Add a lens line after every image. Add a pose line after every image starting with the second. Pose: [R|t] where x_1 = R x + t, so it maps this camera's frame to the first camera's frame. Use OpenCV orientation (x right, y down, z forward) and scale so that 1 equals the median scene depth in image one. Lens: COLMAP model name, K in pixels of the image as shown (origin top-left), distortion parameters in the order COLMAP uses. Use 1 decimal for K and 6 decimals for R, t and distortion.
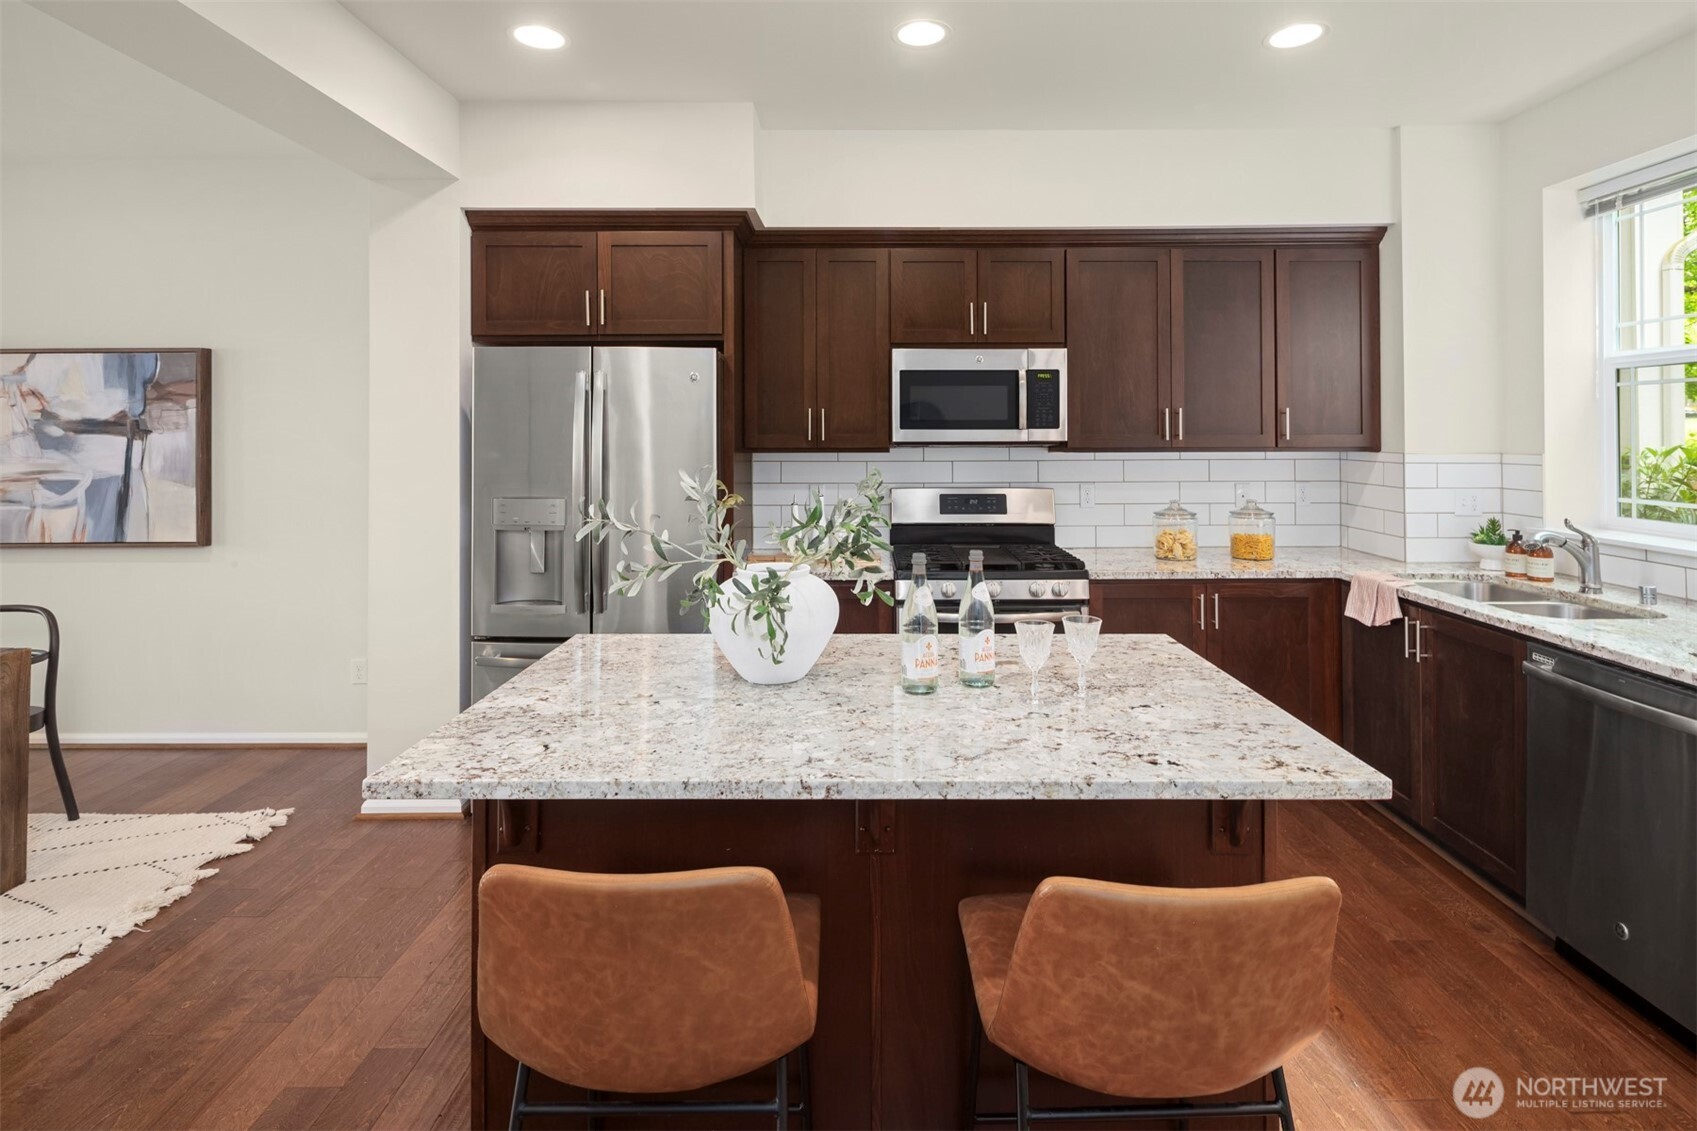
lens RADIAL K [[820.9, 0, 864.1], [0, 820.9, 426.3], [0, 0, 1]] dist [0.001112, -0.001565]
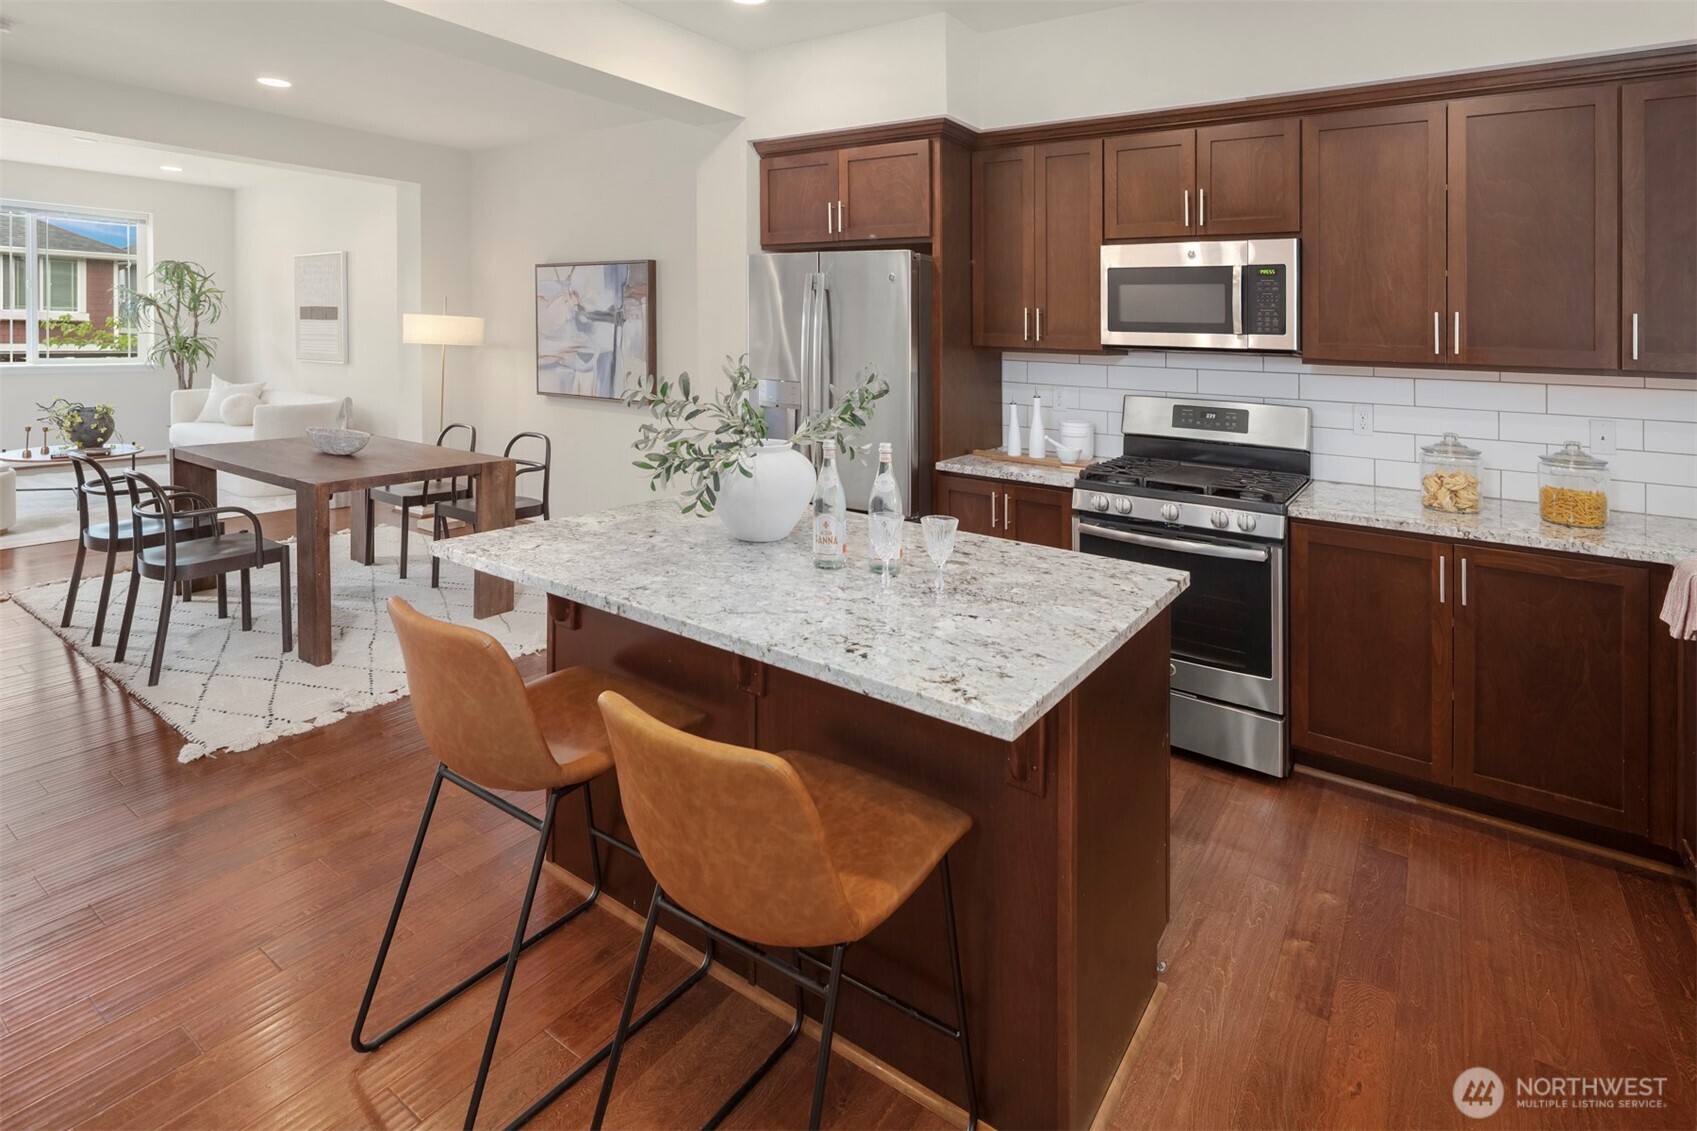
lens RADIAL K [[862.4, 0, 916.5], [0, 862.4, 366.1], [0, 0, 1]] dist [0.000771, -0.002433]
pose [[0.831381, 0.046411, -0.553761, 0.412139], [-0.020438, 0.998386, 0.052990, -0.004650], [0.555327, -0.032737, 0.830988, 0.060802]]
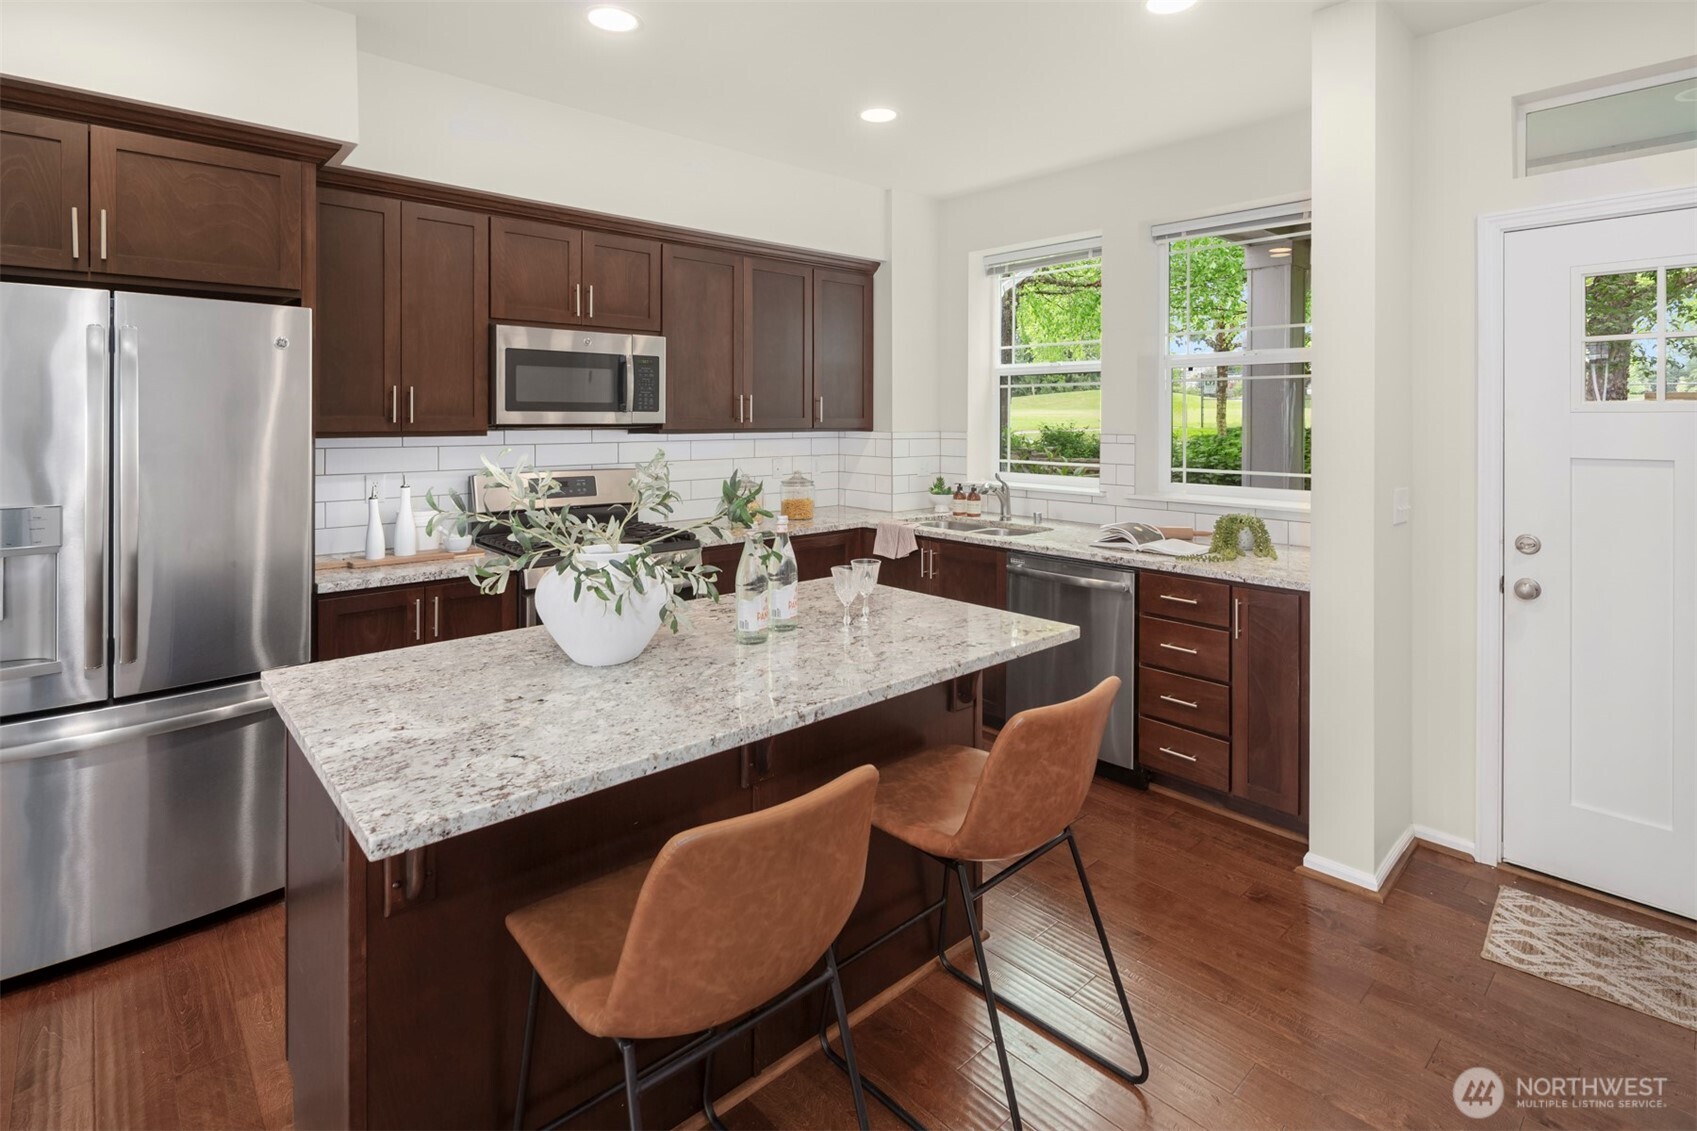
lens RADIAL K [[820.9, 0, 864.1], [0, 820.9, 426.3], [0, 0, 1]] dist [0.001112, -0.001565]
pose [[0.737376, -0.003415, 0.675474, -0.288033], [-0.009678, 0.999831, 0.015620, 0.002464], [-0.675413, -0.018055, 0.737218, 0.030163]]
